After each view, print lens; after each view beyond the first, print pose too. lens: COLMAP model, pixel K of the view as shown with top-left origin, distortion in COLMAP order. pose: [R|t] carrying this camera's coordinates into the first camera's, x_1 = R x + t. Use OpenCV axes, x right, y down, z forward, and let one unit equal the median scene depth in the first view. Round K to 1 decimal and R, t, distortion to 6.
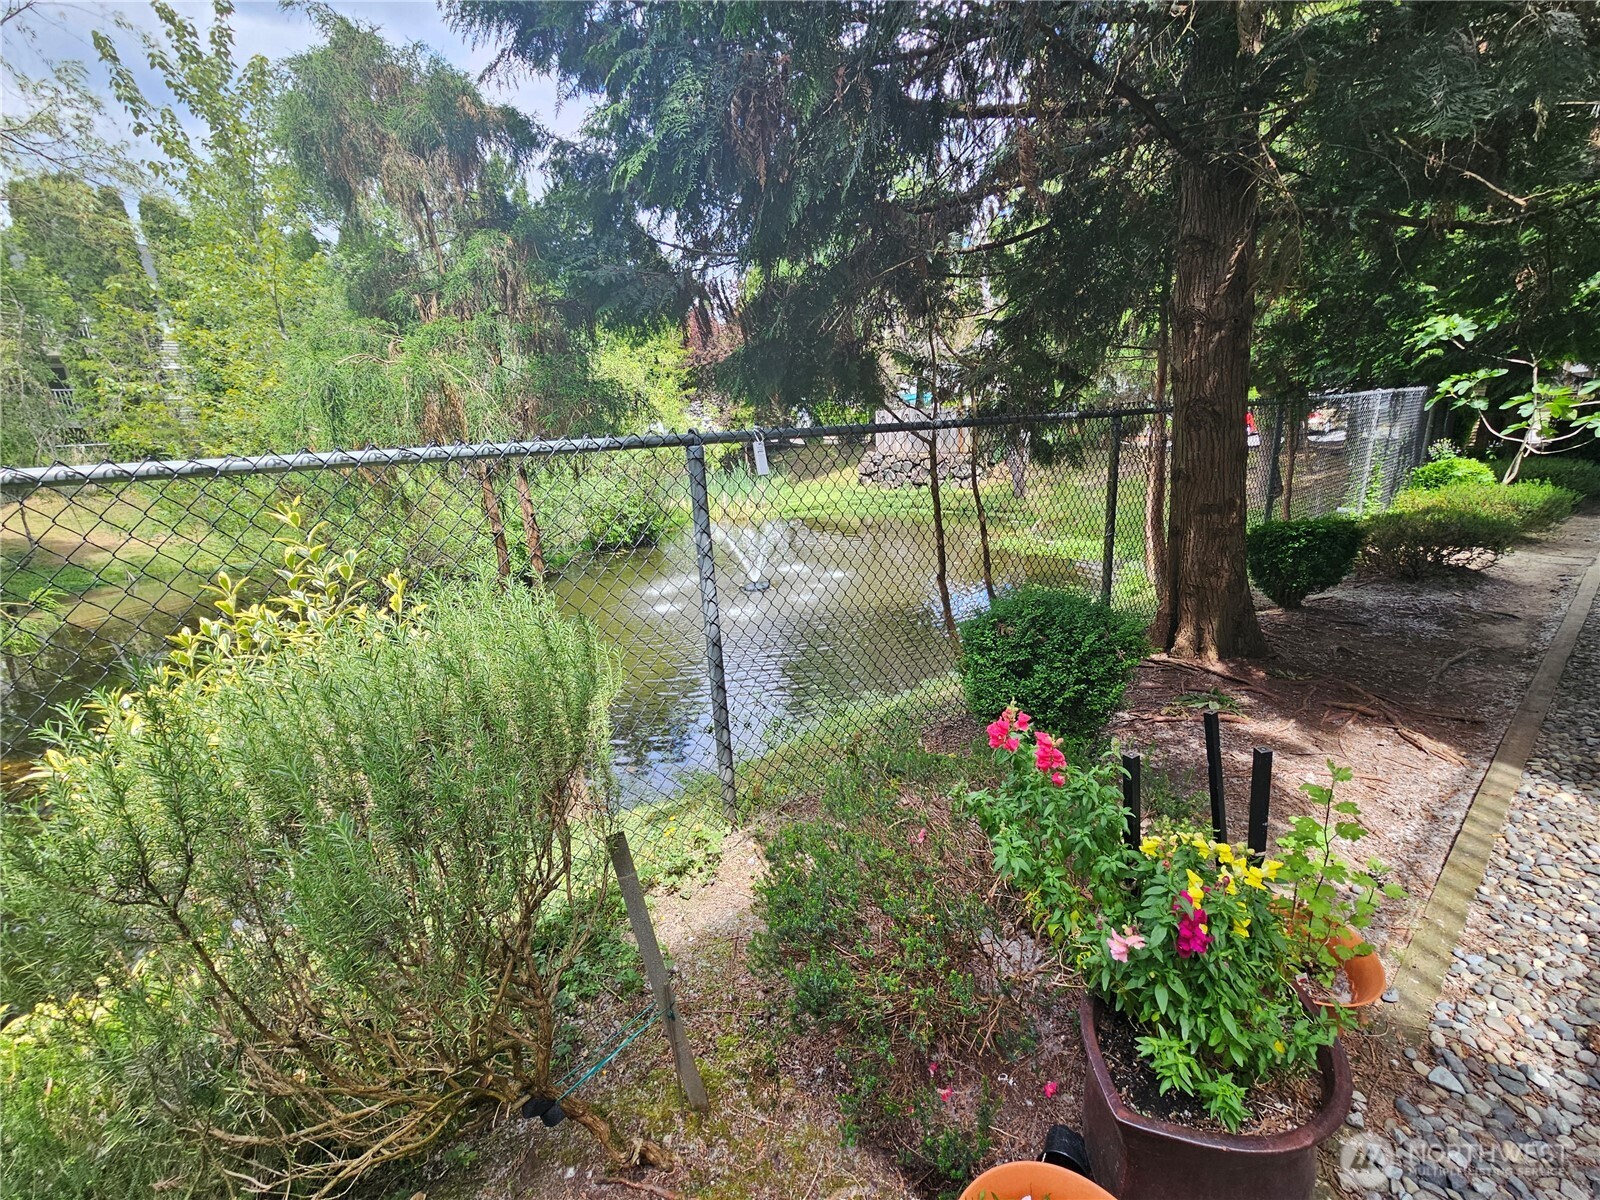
lens RADIAL K [[656.0, 0, 801.7], [0, 656.0, 603.5], [0, 0, 1]] dist [-0.000014, -0.000071]
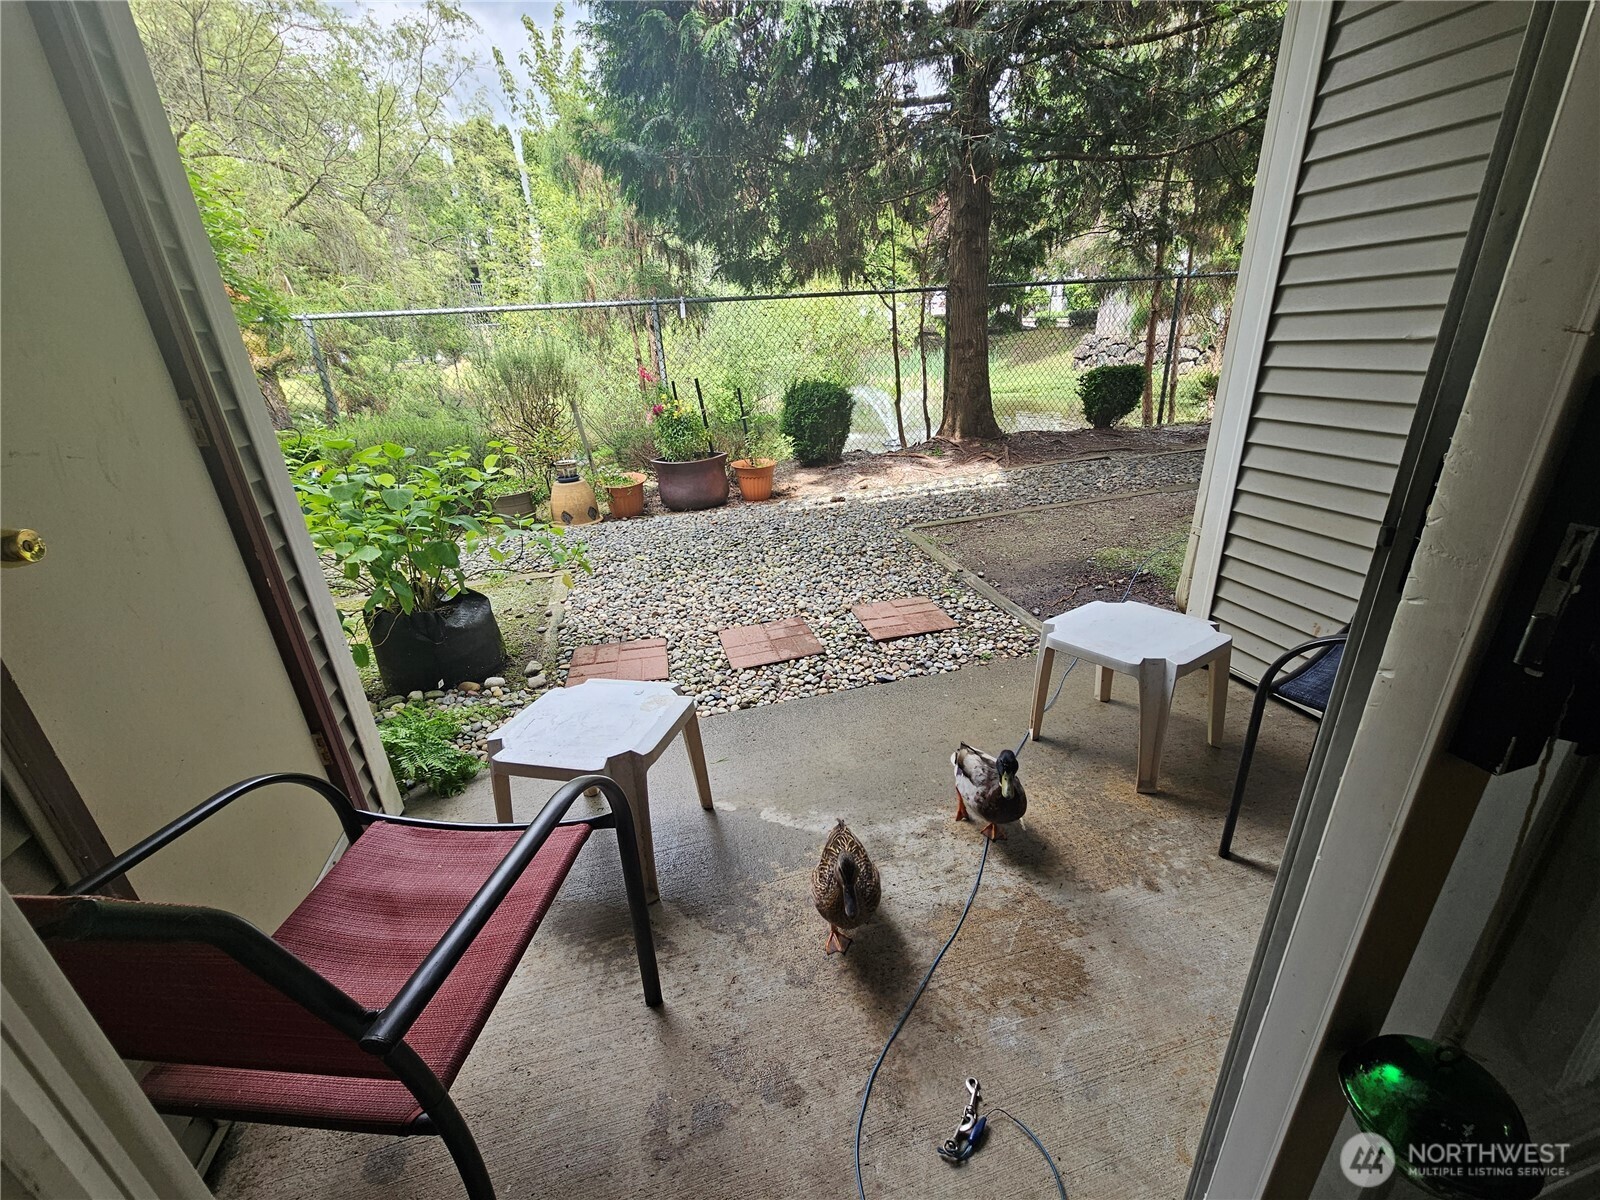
lens RADIAL K [[657.4, 0, 800.0], [0, 657.4, 600.0], [0, 0, 1]] dist [0.000776, -0.000387]
pose [[0.919291, 0.154395, -0.362031, 0.695053], [-0.098398, 0.980792, 0.168419, 0.191250], [0.381080, -0.119203, 0.916825, -0.607756]]
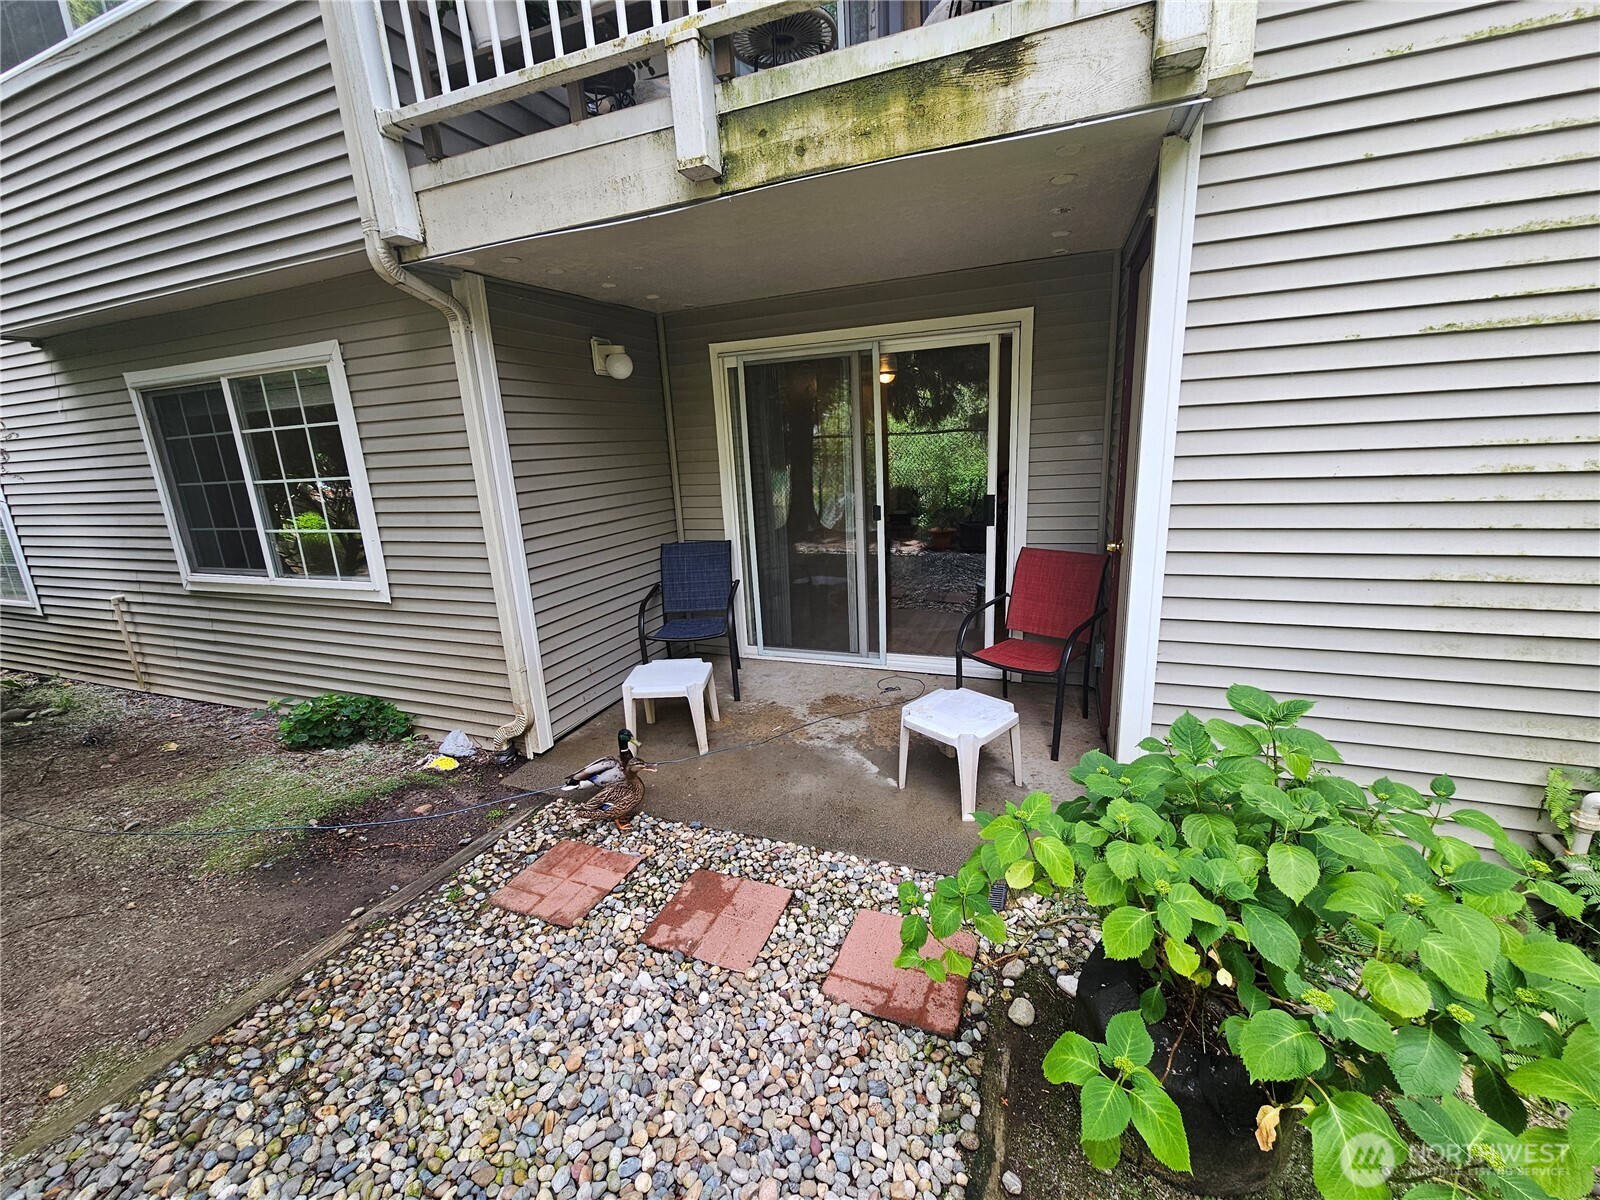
lens RADIAL K [[656.0, 0, 801.7], [0, 656.0, 603.5], [0, 0, 1]] dist [-0.000014, -0.000071]
pose [[-0.505648, -0.132403, 0.852520, 0.098384], [0.288131, 0.905500, 0.311528, 0.013765], [-0.813204, 0.403161, -0.419715, -0.052374]]
